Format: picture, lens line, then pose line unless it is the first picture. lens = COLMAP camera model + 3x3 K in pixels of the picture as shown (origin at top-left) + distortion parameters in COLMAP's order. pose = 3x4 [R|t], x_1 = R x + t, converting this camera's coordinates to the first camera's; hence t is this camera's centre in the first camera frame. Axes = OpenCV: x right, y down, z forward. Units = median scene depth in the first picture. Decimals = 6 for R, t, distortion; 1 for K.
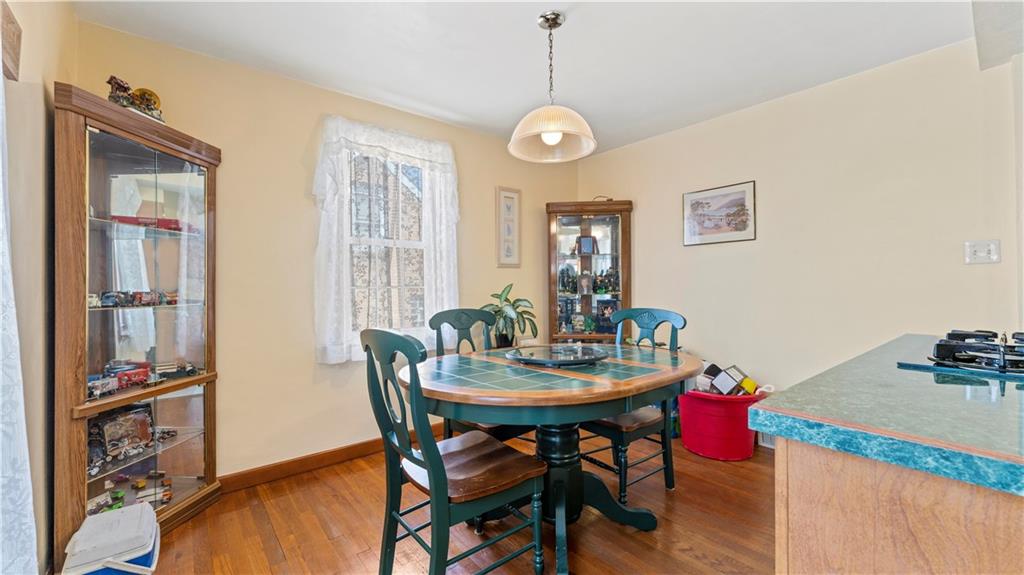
lens RADIAL K [[415.6, 0, 514.4], [0, 415.6, 285.9], [0, 0, 1]] dist [-0.003861, -0.000297]
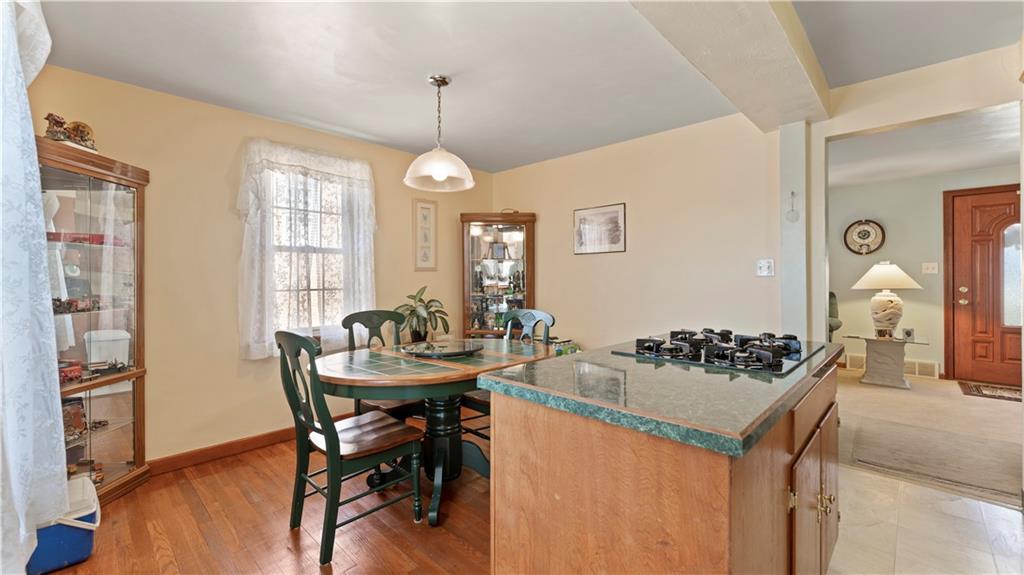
lens RADIAL K [[415.6, 0, 506.3], [0, 415.6, 282.2], [0, 0, 1]] dist [-0.003861, -0.000297]
pose [[0.993128, 0.003166, 0.116990, 0.138401], [-0.003982, 0.999969, 0.006738, -0.042552], [-0.116965, -0.007157, 0.993110, -0.257663]]
